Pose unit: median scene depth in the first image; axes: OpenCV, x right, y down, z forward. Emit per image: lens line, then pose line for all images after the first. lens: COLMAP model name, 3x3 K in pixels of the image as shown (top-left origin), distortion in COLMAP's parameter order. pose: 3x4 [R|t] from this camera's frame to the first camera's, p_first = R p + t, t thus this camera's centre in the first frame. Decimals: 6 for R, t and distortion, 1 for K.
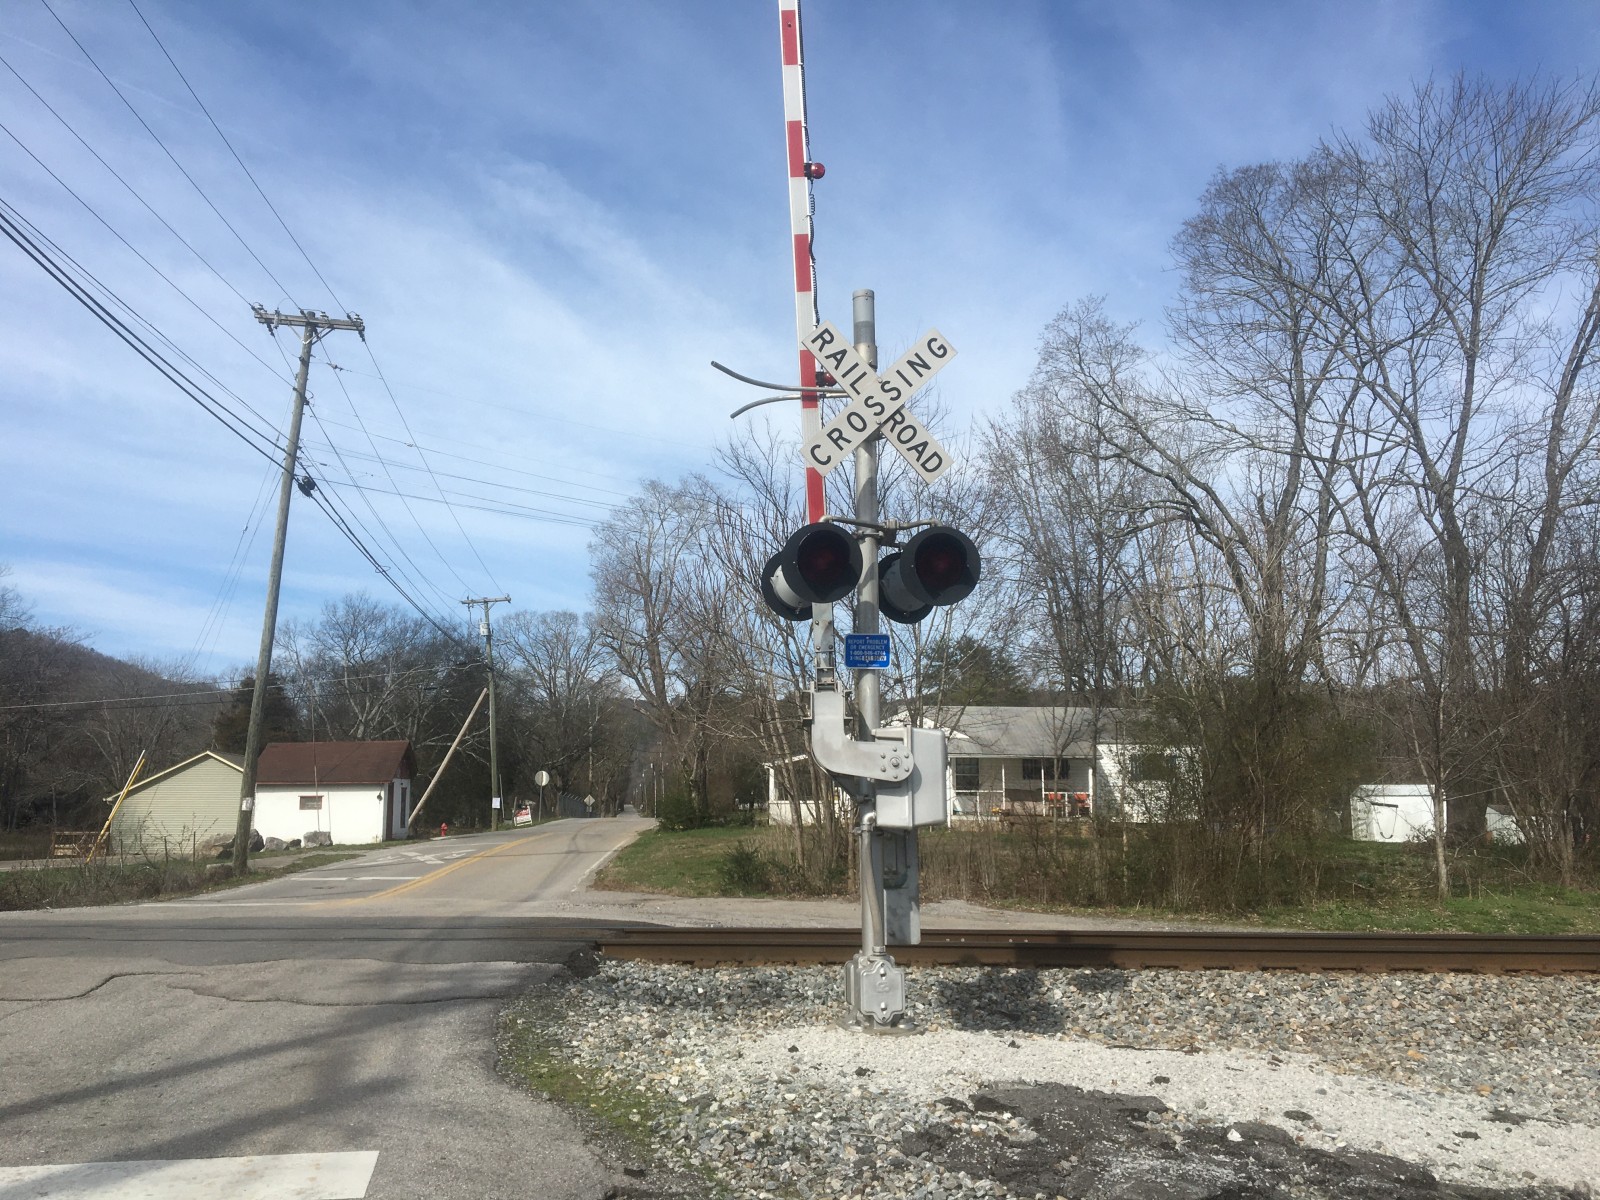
lens RADIAL K [[1330.4, 0, 790.9], [0, 1330.4, 595.6], [0, 0, 1]] dist [0.071745, -0.102999]
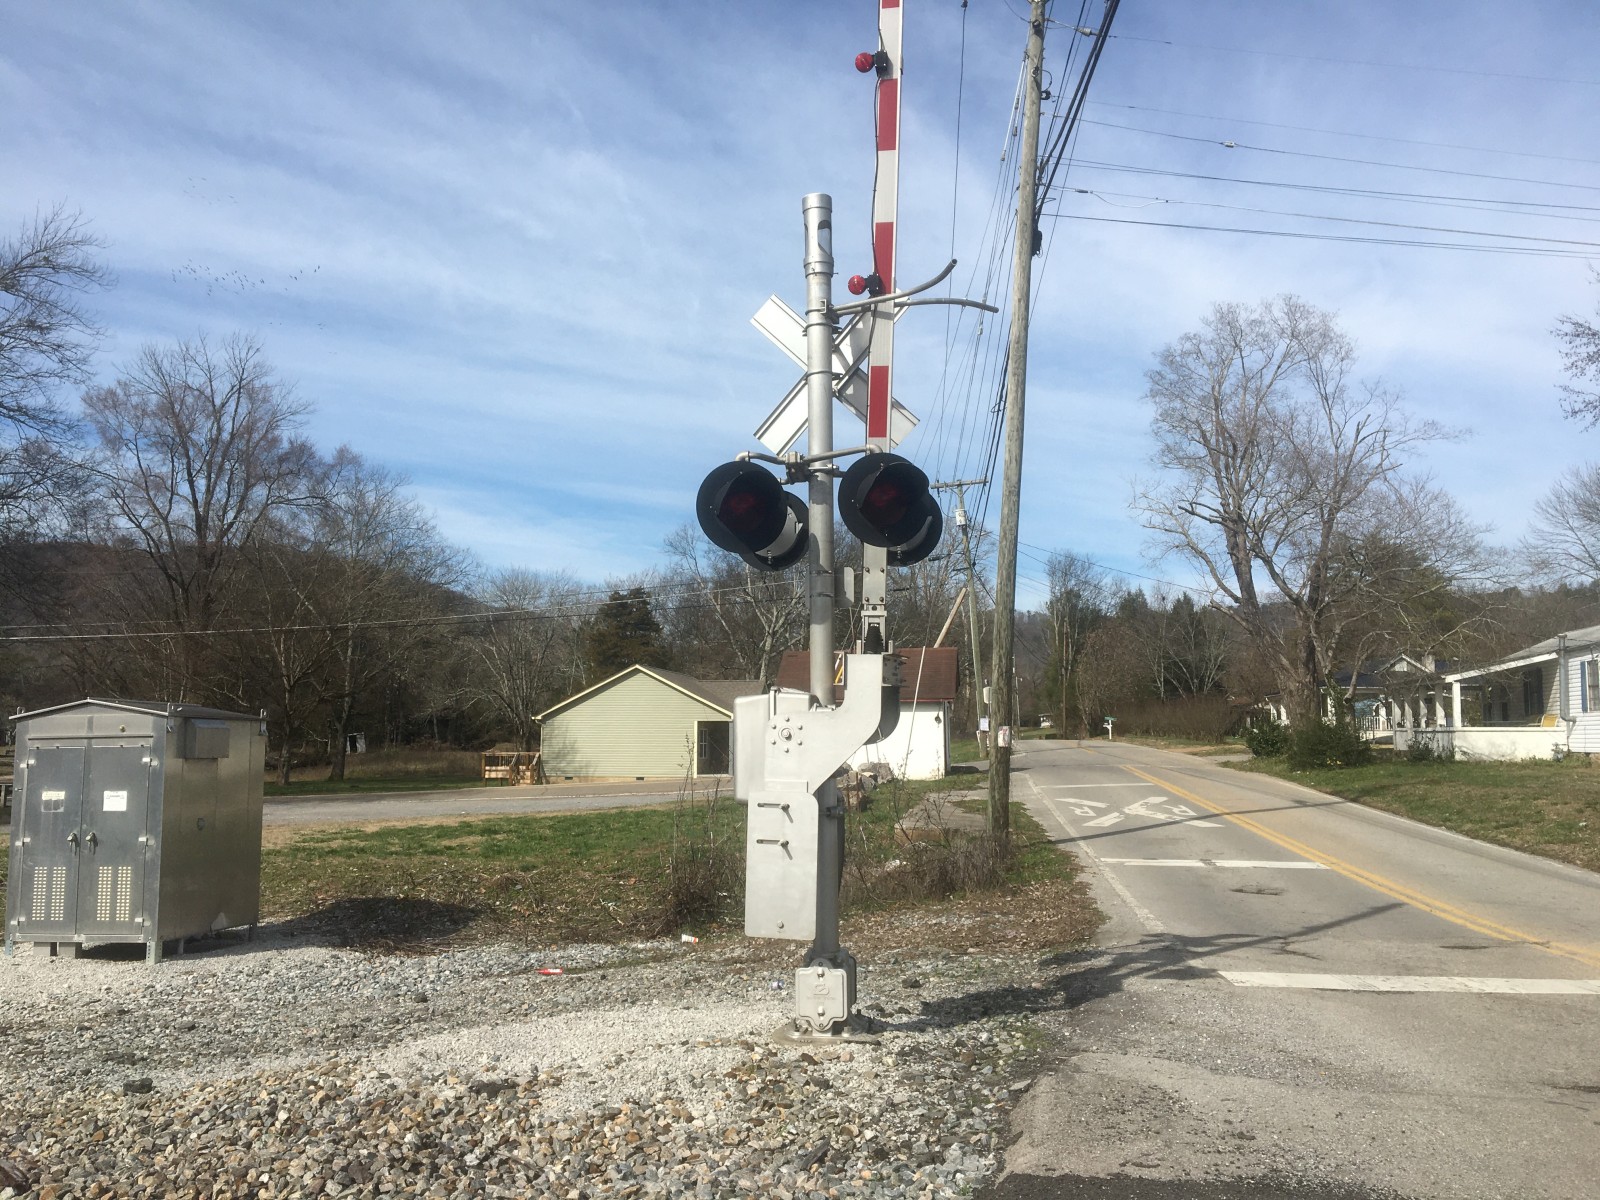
lens RADIAL K [[1330.4, 0, 791.1], [0, 1330.4, 587.7], [0, 0, 1]] dist [0.071745, -0.102999]
pose [[0.978947, -0.019850, -0.203148, -0.359941], [0.031271, 0.998096, 0.053166, 0.046437], [0.201706, -0.058399, 0.977703, 0.355762]]
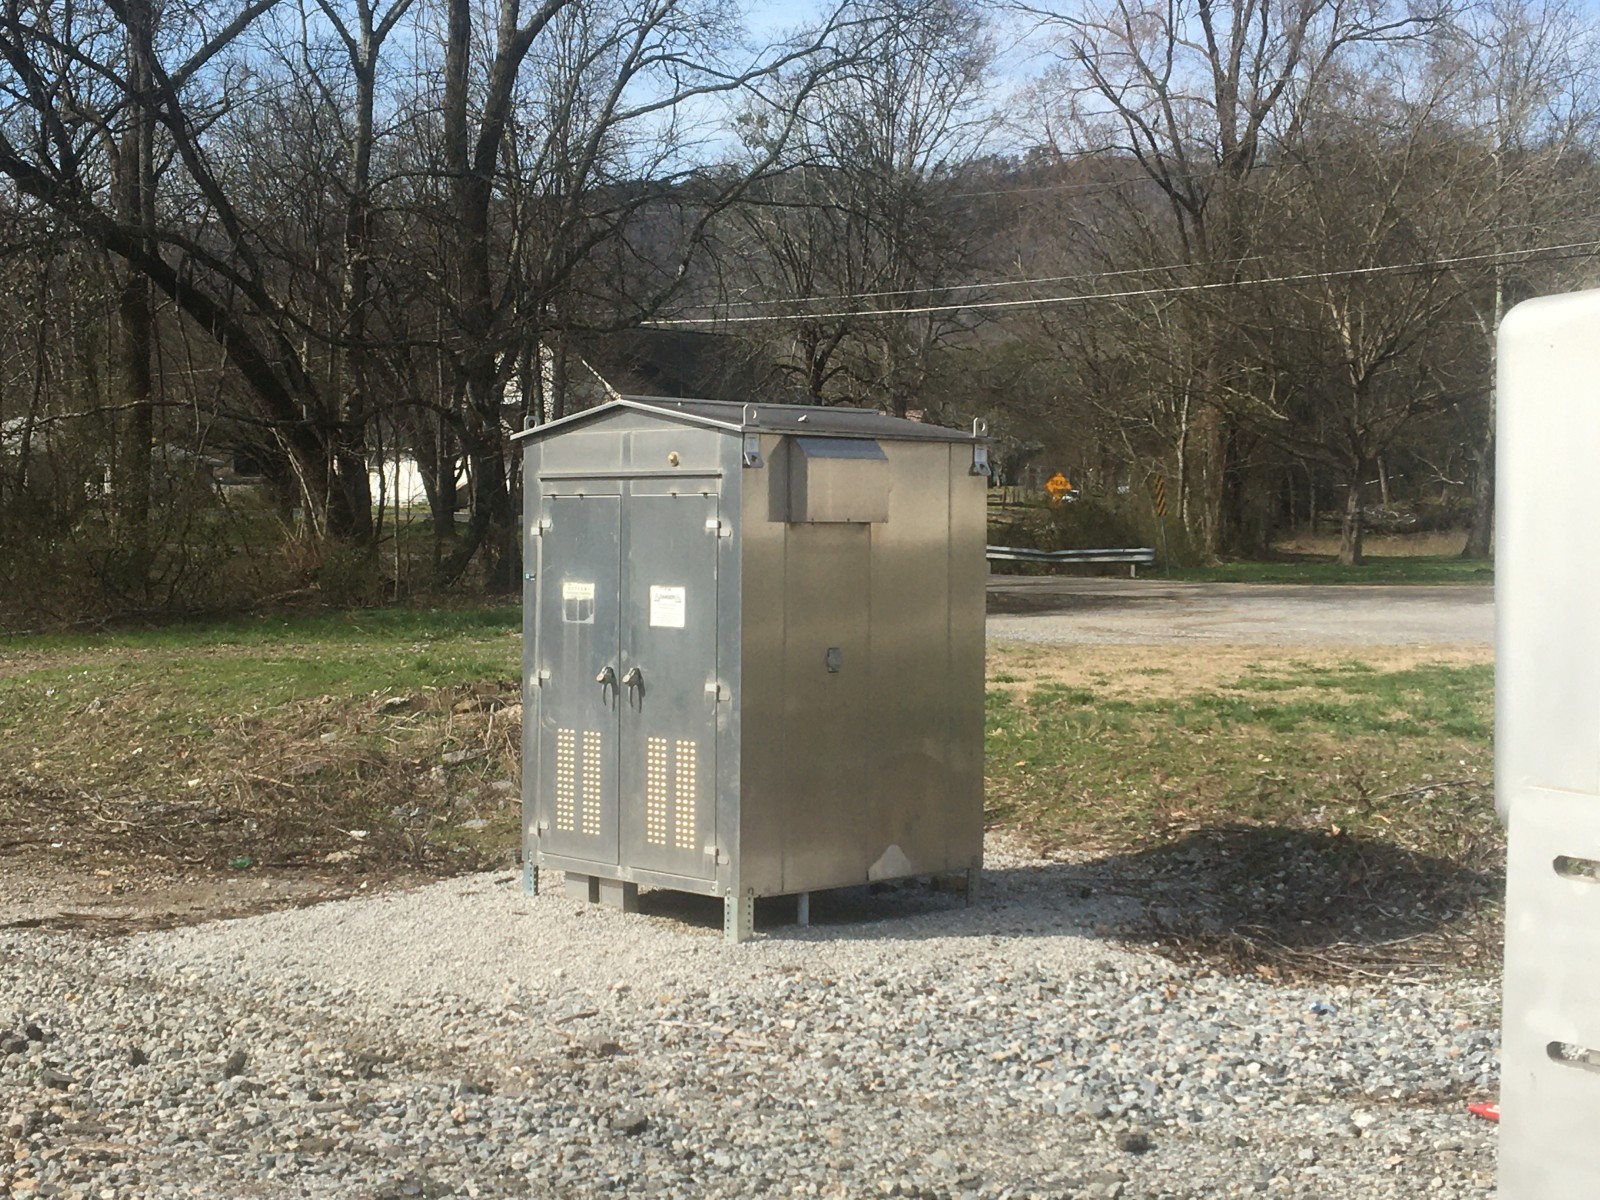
lens RADIAL K [[2402.6, 0, 774.3], [0, 2402.6, 640.8], [0, 0, 1]] dist [0.059152, 0.000000]
pose [[0.669805, 0.057522, -0.740306, -0.372509], [0.116658, 0.976462, 0.181421, 0.071784], [0.733316, -0.207879, 0.647328, 0.509627]]
